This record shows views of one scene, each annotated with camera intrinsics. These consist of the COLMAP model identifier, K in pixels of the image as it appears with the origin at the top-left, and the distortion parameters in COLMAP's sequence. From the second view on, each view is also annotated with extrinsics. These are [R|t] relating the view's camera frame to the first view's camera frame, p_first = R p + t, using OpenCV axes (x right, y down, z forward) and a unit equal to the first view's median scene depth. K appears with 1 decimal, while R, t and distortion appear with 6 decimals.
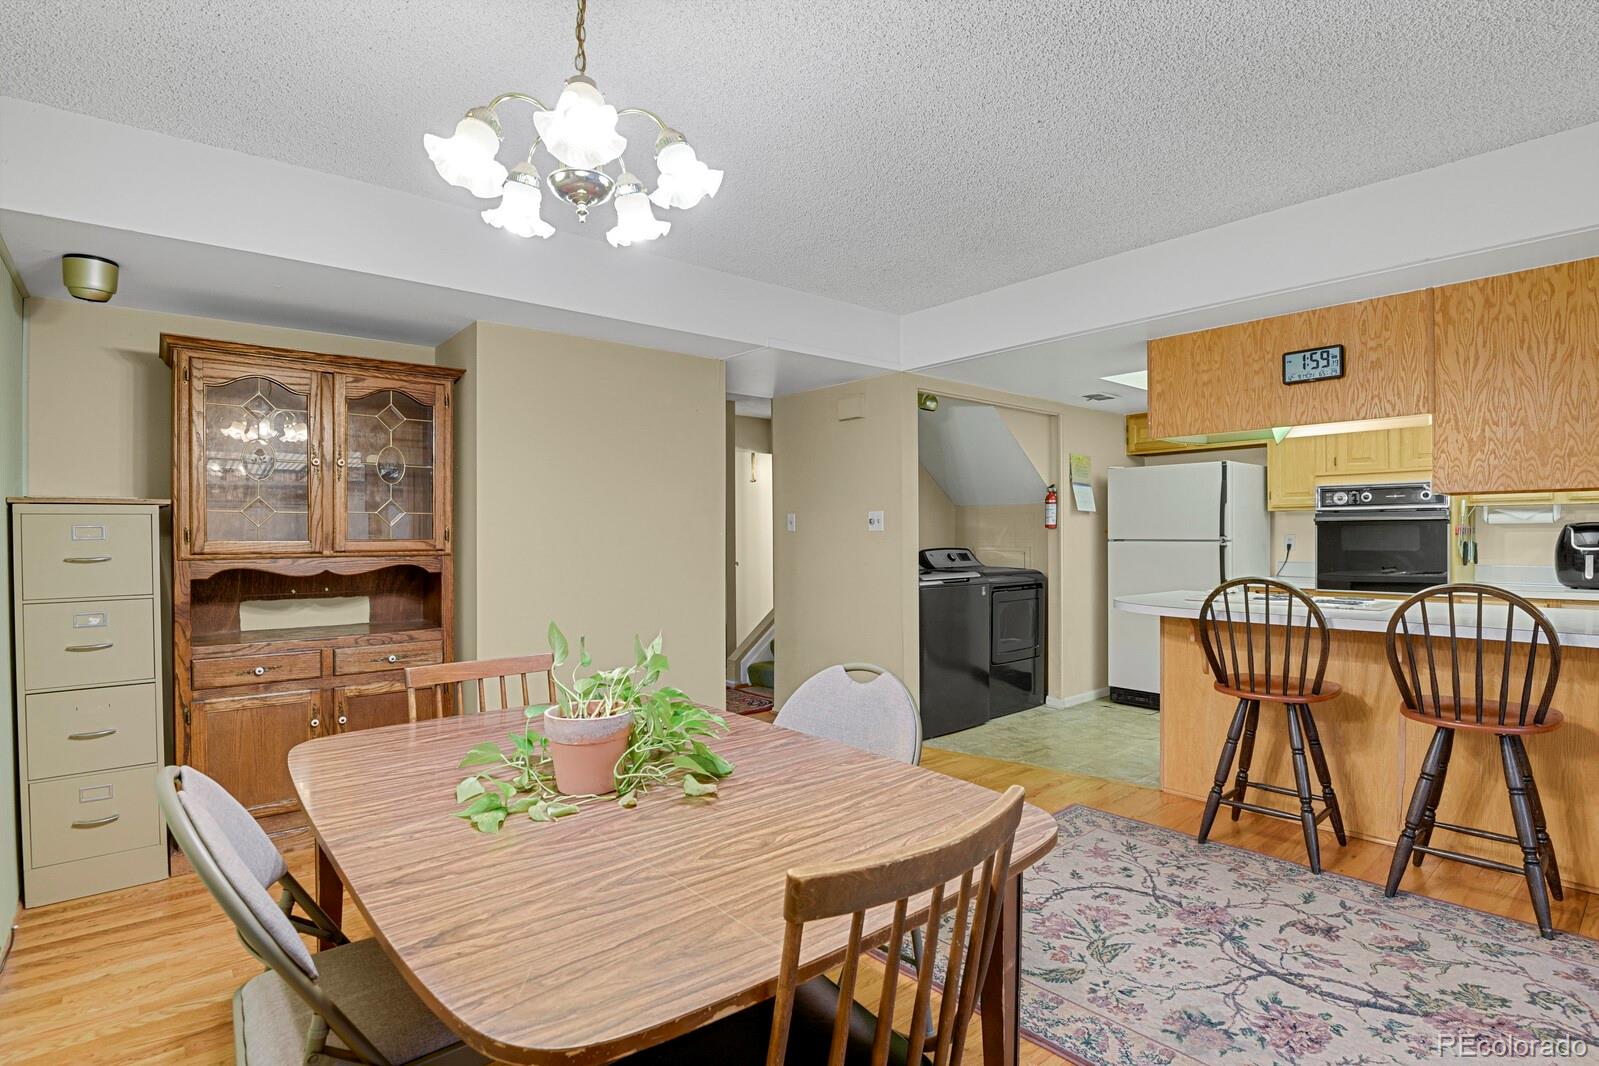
lens RADIAL K [[782.6, 0, 800.8], [0, 782.6, 536.3], [0, 0, 1]] dist [-0.020089, -0.007404]
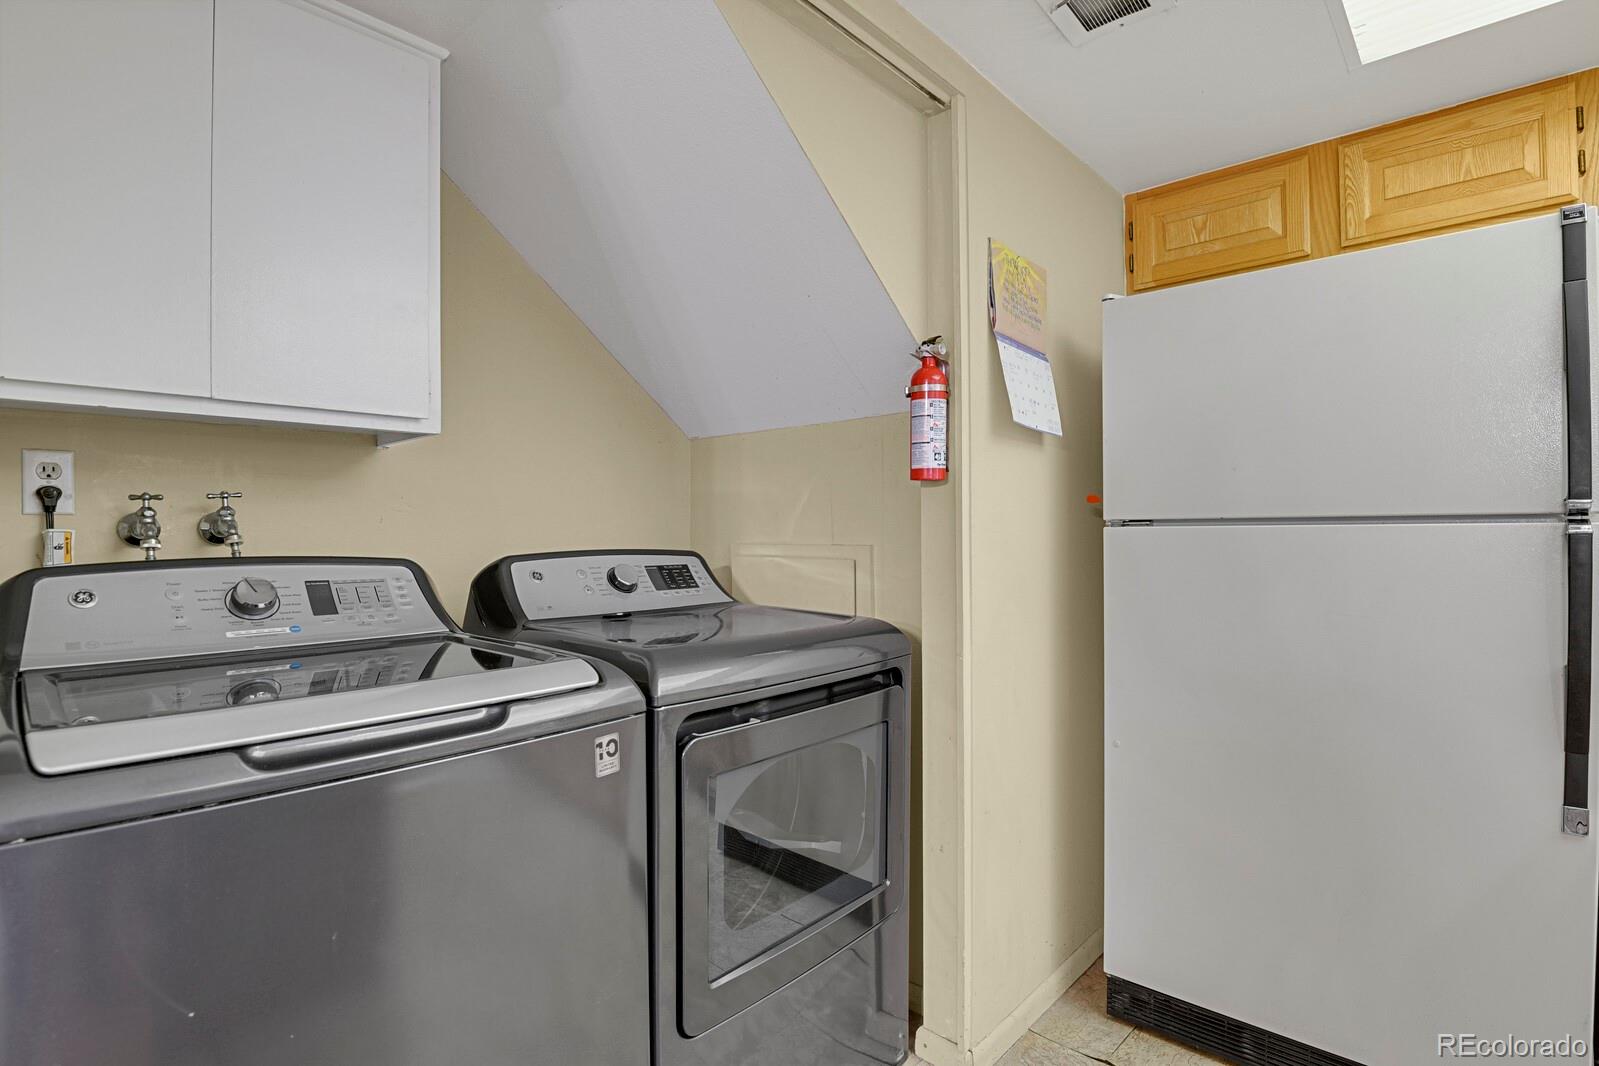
lens RADIAL K [[782.6, 0, 800.8], [0, 782.6, 536.3], [0, 0, 1]] dist [-0.020089, -0.007404]
pose [[0.991877, -0.004839, 0.127110, 0.421449], [0.005412, 0.999977, -0.004164, 0.020100], [-0.127087, 0.004818, 0.991880, 1.281743]]
